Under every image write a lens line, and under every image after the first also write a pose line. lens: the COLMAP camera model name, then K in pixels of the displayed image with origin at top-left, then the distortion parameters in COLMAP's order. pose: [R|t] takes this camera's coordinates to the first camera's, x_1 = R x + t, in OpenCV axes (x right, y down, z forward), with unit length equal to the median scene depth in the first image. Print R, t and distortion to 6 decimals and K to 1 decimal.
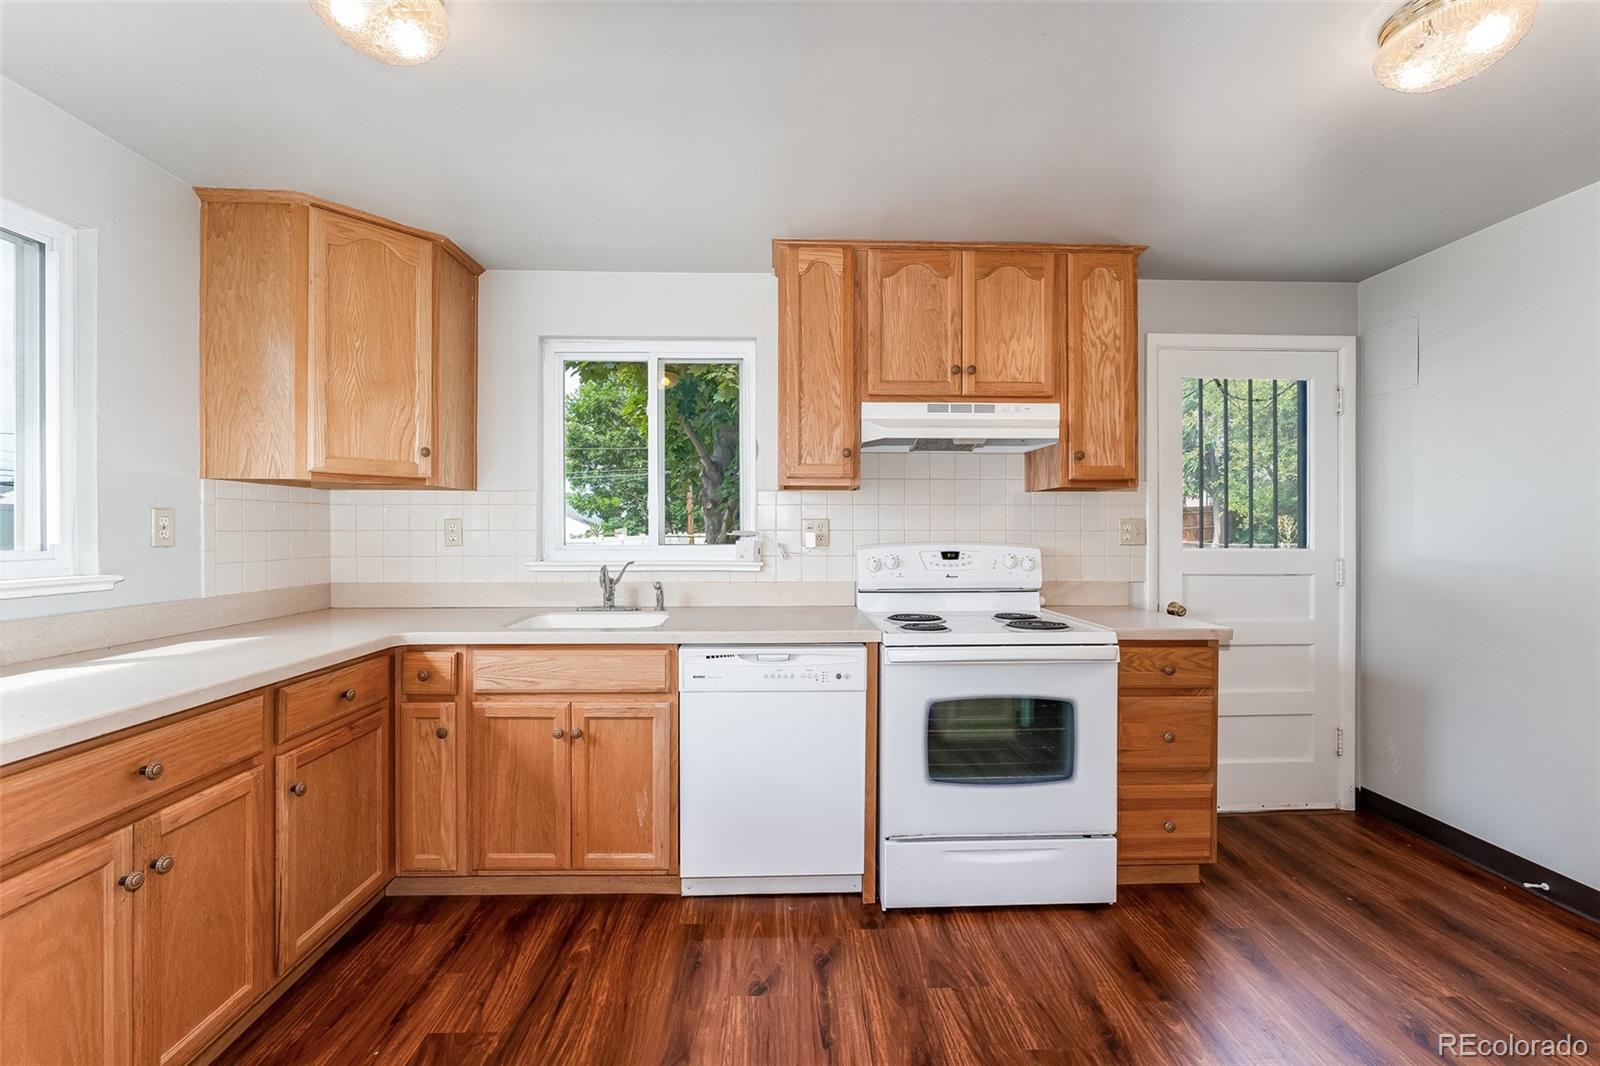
lens RADIAL K [[653.1, 0, 797.8], [0, 653.1, 529.3], [0, 0, 1]] dist [-0.001472, -0.000033]
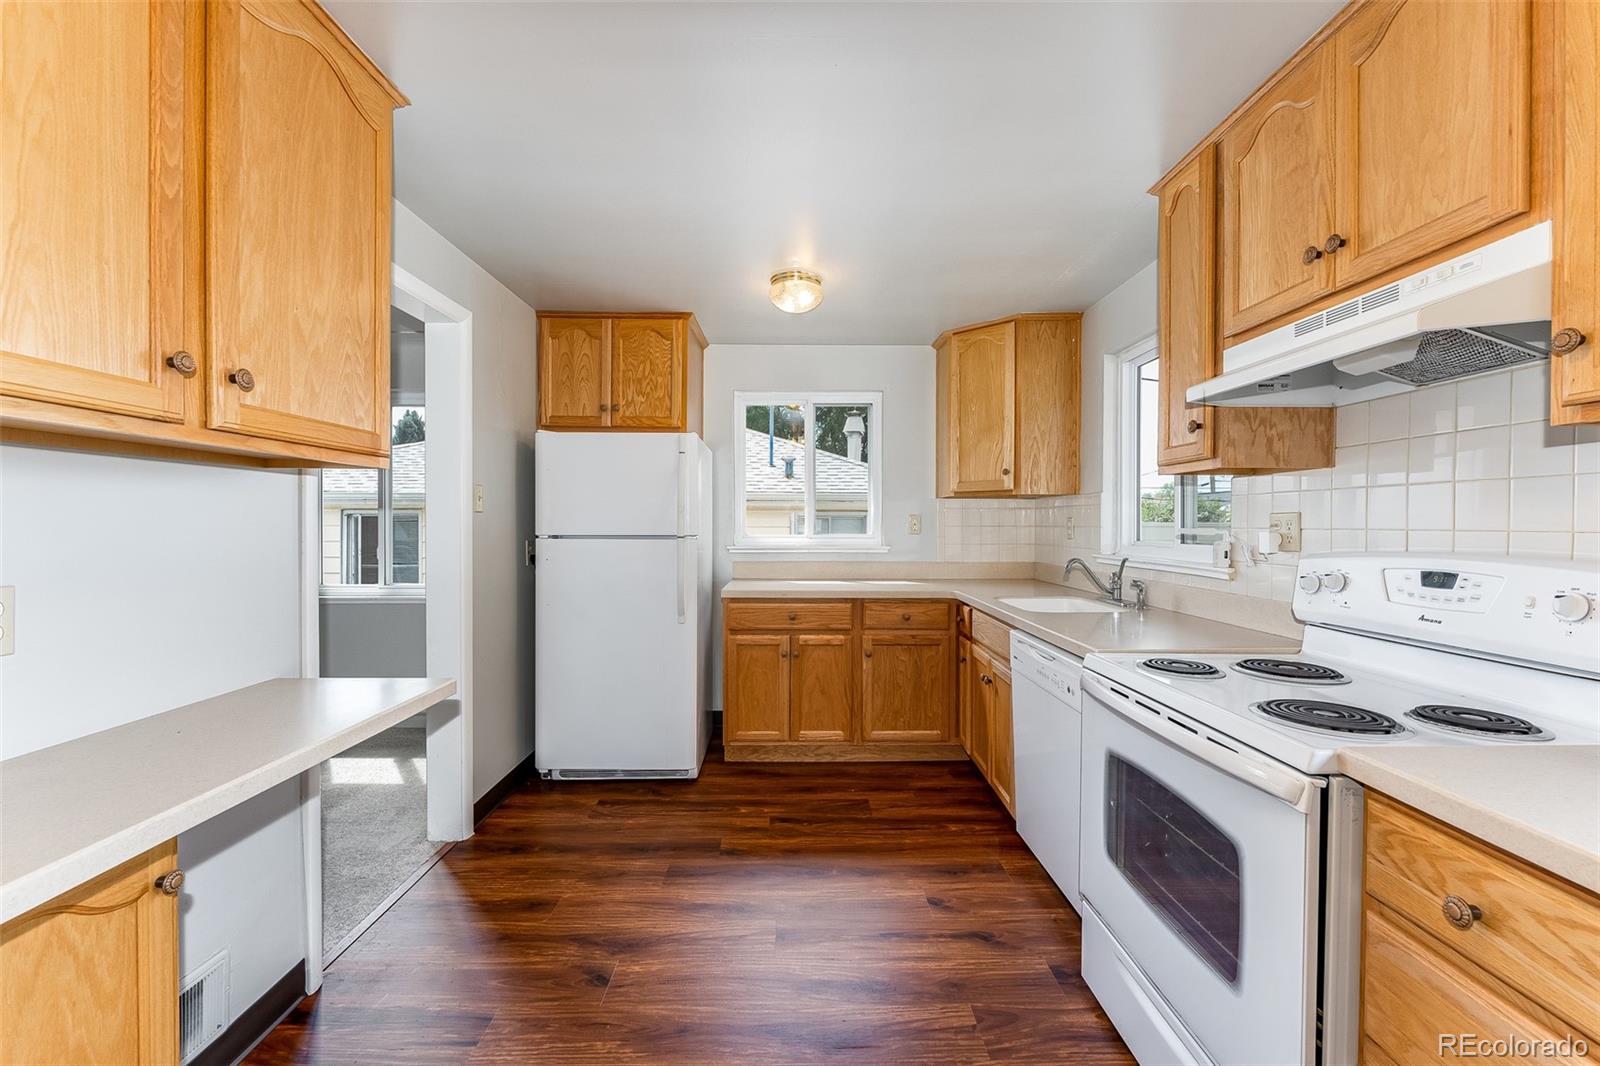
lens RADIAL K [[653.1, 0, 797.8], [0, 653.1, 529.3], [0, 0, 1]] dist [-0.001472, -0.000033]
pose [[-0.027301, 0.009801, -0.999579, 0.849982], [-0.000931, 0.999951, 0.009830, -0.004886], [0.999627, 0.001199, -0.027290, 0.566283]]
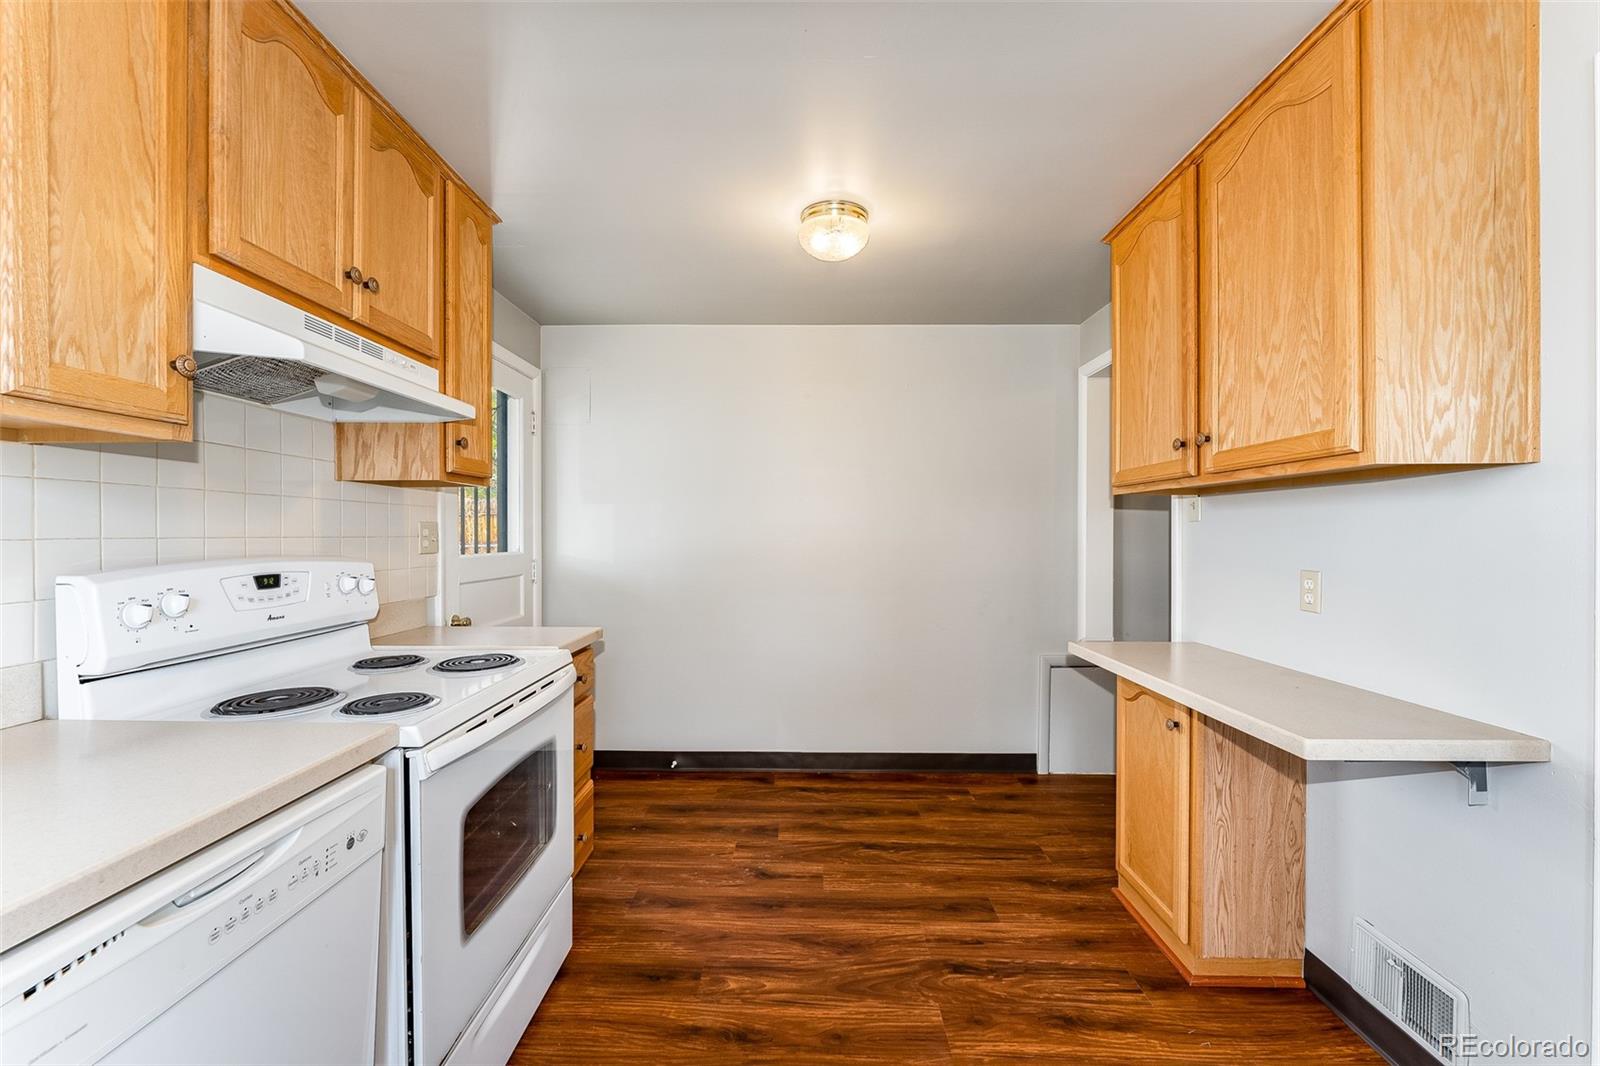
lens RADIAL K [[644.7, 0, 800.0], [0, 644.7, 533.0], [0, 0, 1]] dist [-0.002100, -0.000107]
pose [[0.049420, 0.000259, 0.998778, -0.344963], [-0.001522, 0.999999, -0.000184, -0.003611], [-0.998777, -0.001511, 0.049420, 0.562151]]
